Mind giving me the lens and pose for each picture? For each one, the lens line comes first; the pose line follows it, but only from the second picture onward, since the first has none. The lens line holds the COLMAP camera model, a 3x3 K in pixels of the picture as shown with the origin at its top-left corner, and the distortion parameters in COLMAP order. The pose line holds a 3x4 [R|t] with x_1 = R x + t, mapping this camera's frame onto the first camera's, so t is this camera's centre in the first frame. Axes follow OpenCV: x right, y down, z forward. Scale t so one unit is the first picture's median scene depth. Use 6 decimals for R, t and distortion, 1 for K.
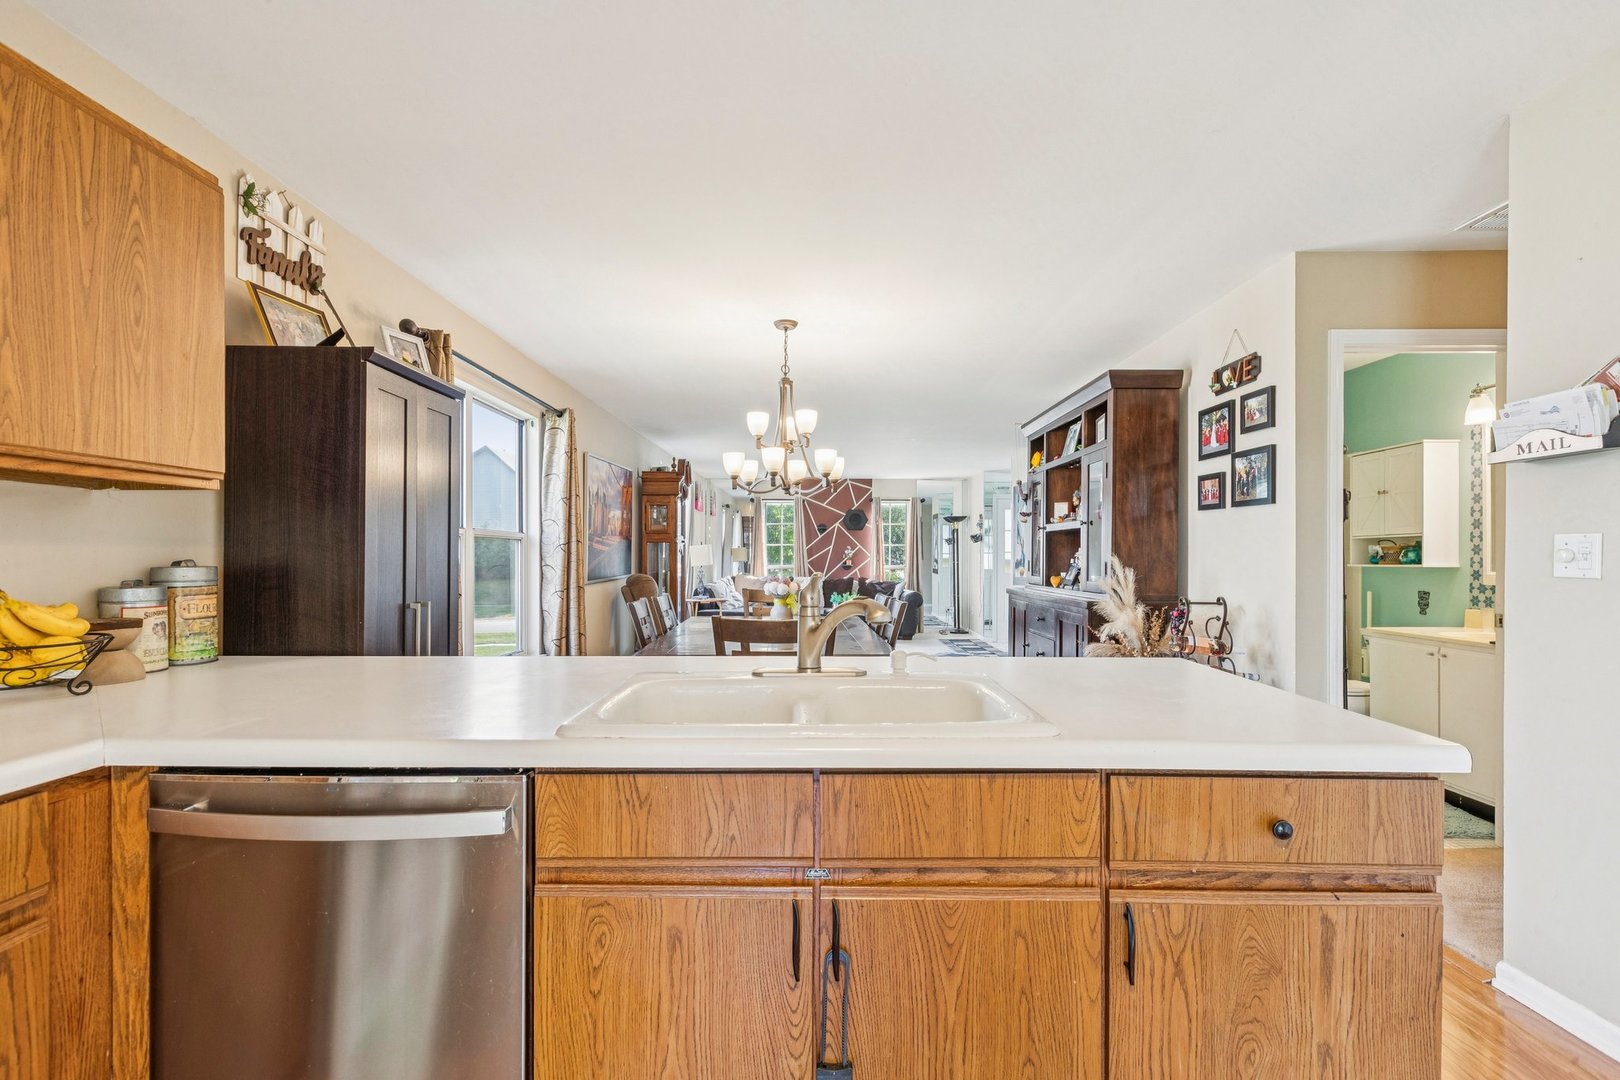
lens RADIAL K [[751.2, 0, 812.4], [0, 751.2, 560.2], [0, 0, 1]] dist [0.002957, -0.001297]
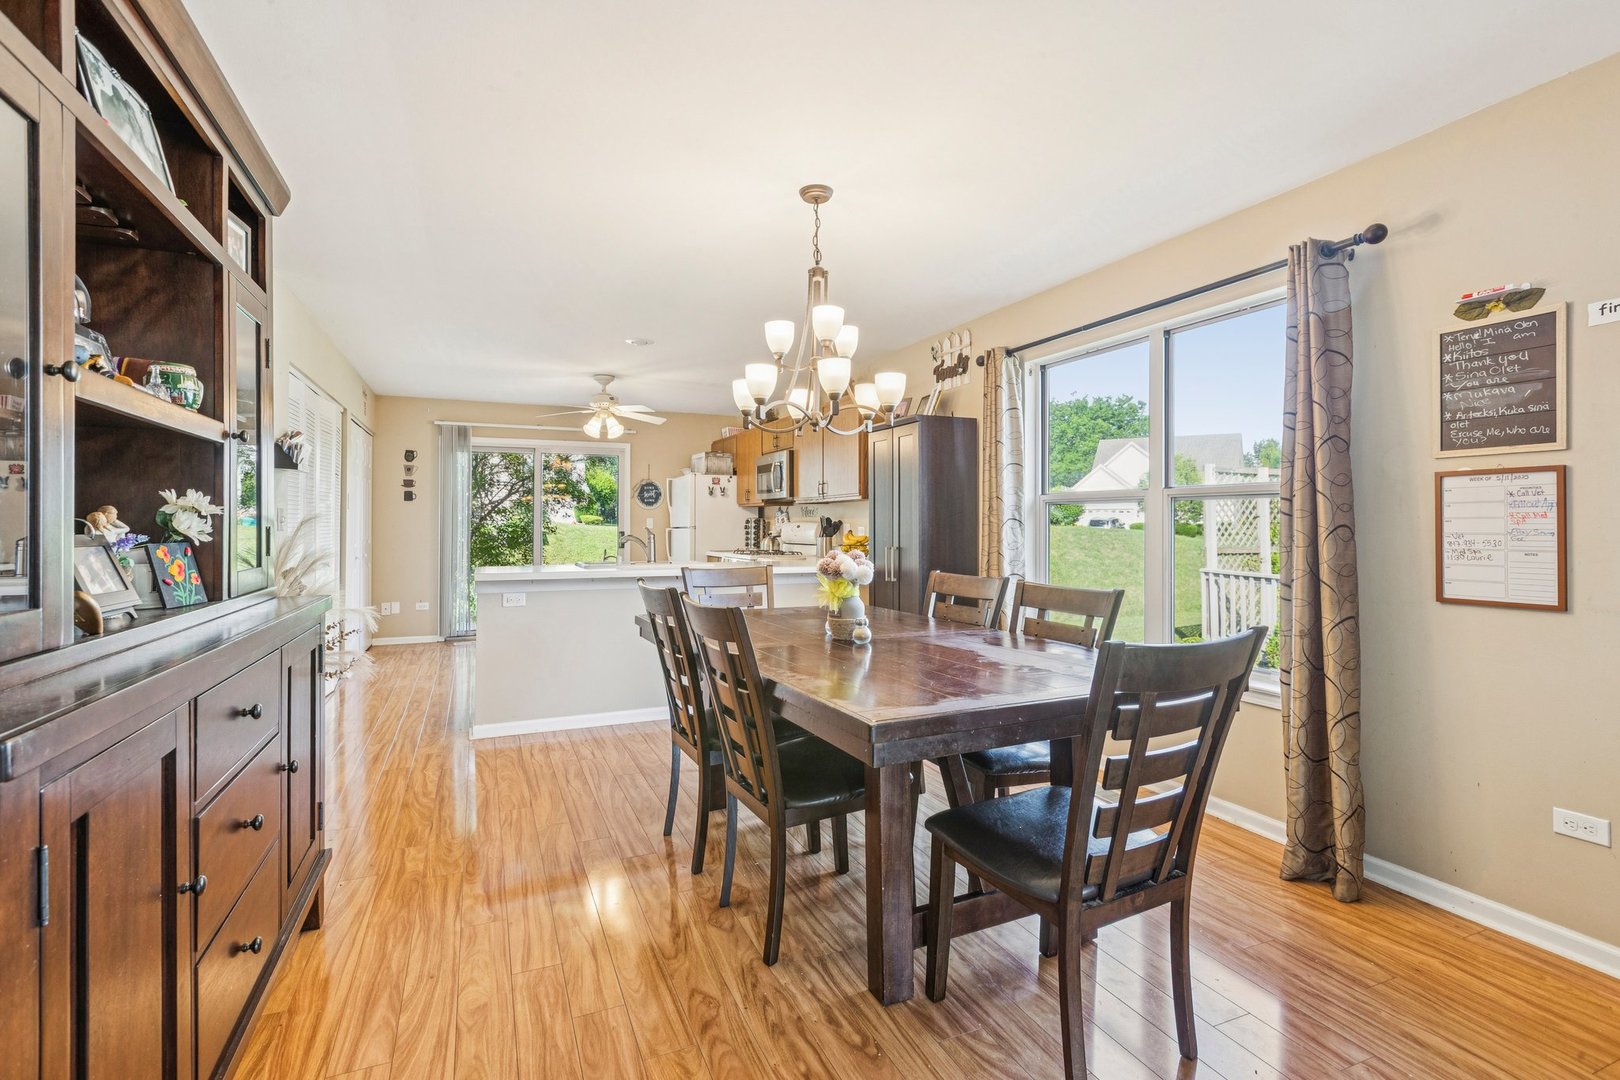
lens RADIAL K [[751.2, 0, 805.0], [0, 751.2, 521.3], [0, 0, 1]] dist [0.002957, -0.001297]
pose [[-0.915594, -0.004649, -0.402078, 0.260696], [-0.004964, 0.999988, -0.000261, -0.002878], [0.402074, 0.001757, -0.915606, 1.654270]]
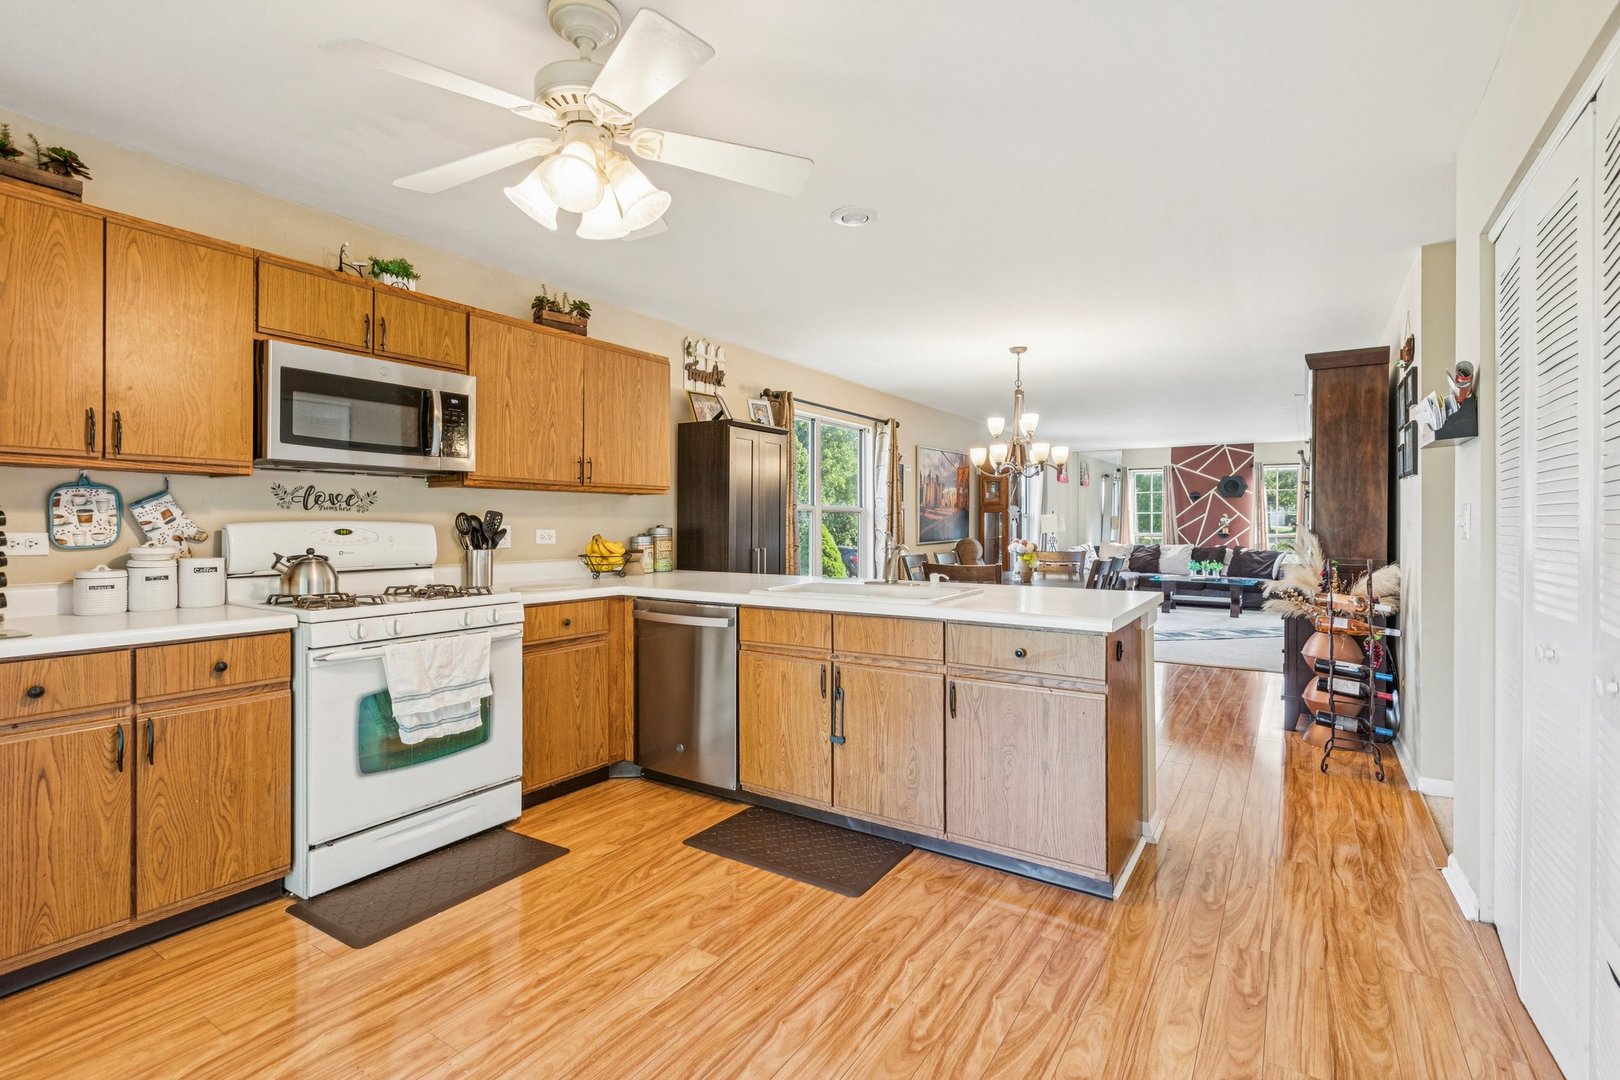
lens RADIAL K [[751.2, 0, 809.5], [0, 751.2, 524.6], [0, 0, 1]] dist [0.002957, -0.001297]
pose [[0.840285, 0.000195, -0.542144, 0.377505], [-0.003132, 0.999985, -0.004494, 0.003556], [0.542135, 0.005474, 0.840273, -0.319711]]
